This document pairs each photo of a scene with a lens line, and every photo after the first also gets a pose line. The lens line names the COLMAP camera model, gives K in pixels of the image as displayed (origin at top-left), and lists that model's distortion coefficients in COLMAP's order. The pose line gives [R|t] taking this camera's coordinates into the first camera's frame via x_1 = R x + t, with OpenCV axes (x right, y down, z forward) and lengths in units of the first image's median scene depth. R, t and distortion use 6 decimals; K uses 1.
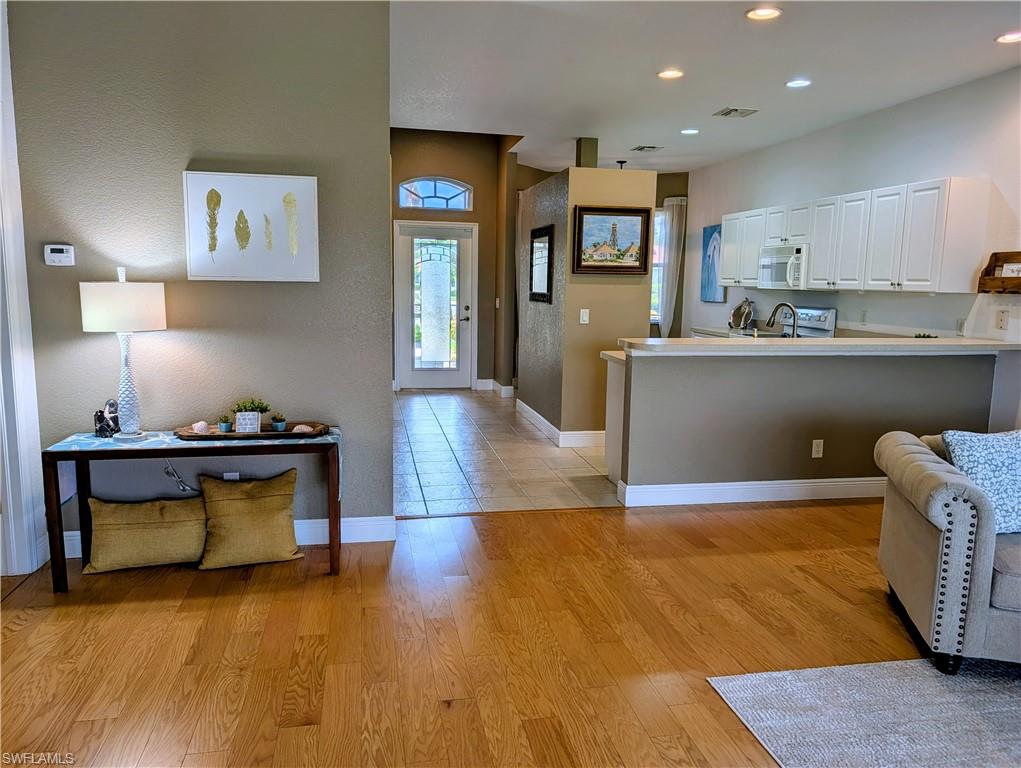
lens RADIAL K [[740.0, 0, 531.5], [0, 740.0, 383.8], [0, 0, 1]] dist [0.013520, -0.016807]
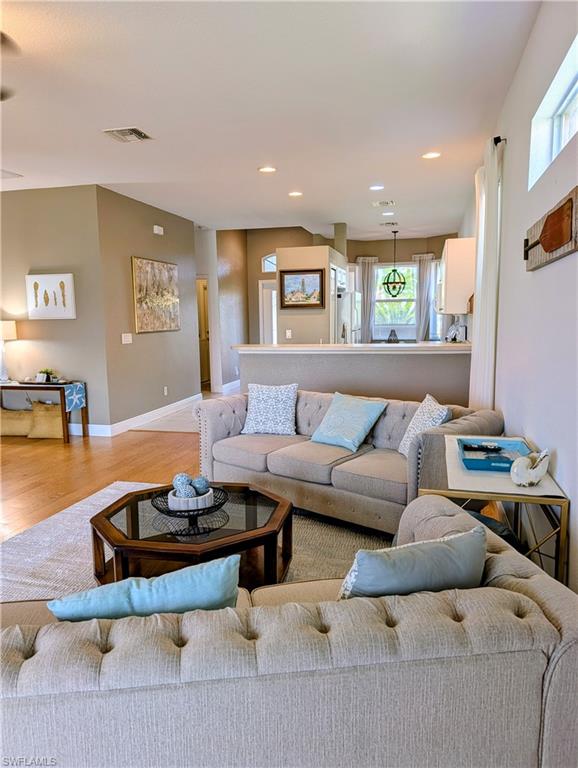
lens RADIAL K [[556.7, 0, 290.1], [0, 556.7, 396.0], [0, 0, 1]] dist [0.013520, -0.016807]
pose [[0.896119, 0.033668, -0.442534, 0.658780], [-0.031344, 0.999430, 0.012566, 0.035865], [0.442705, 0.002610, 0.896663, -0.154243]]
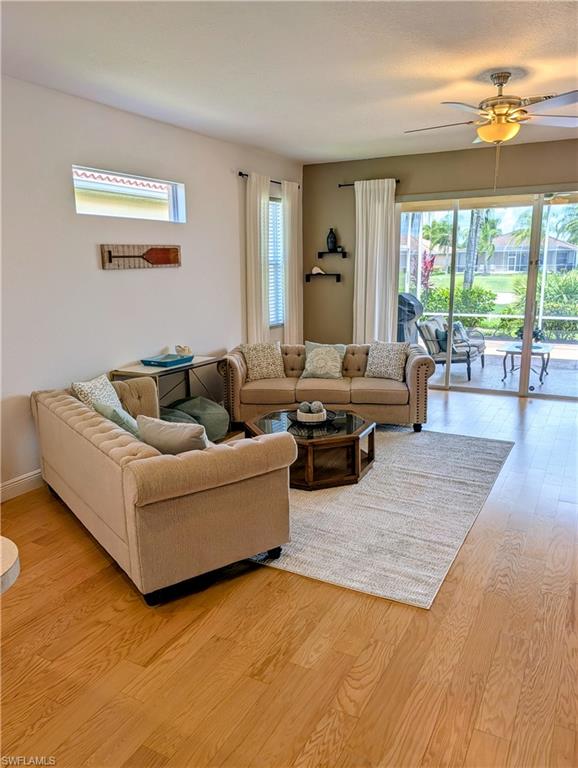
lens RADIAL K [[556.7, 0, 292.2], [0, 556.7, 387.8], [0, 0, 1]] dist [0.013520, -0.016807]
pose [[-0.748274, -0.153142, 0.645472, -0.072244], [0.094020, 0.938687, 0.331702, -0.143804], [-0.656694, 0.308891, -0.687997, 0.747585]]
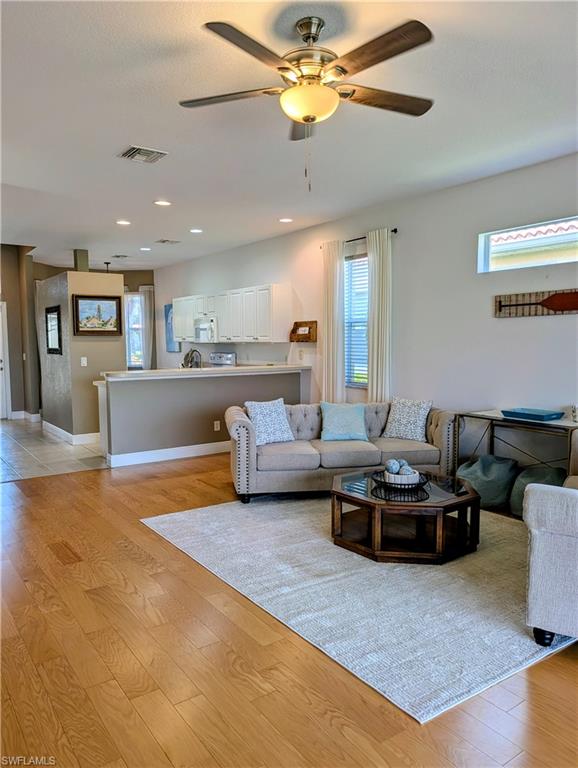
lens RADIAL K [[556.7, 0, 289.5], [0, 556.7, 394.7], [0, 0, 1]] dist [0.013520, -0.016807]
pose [[0.921958, -0.058371, 0.382866, 0.016009], [0.073388, 0.996997, -0.024720, 0.045286], [-0.380273, 0.050888, 0.923473, -0.303037]]
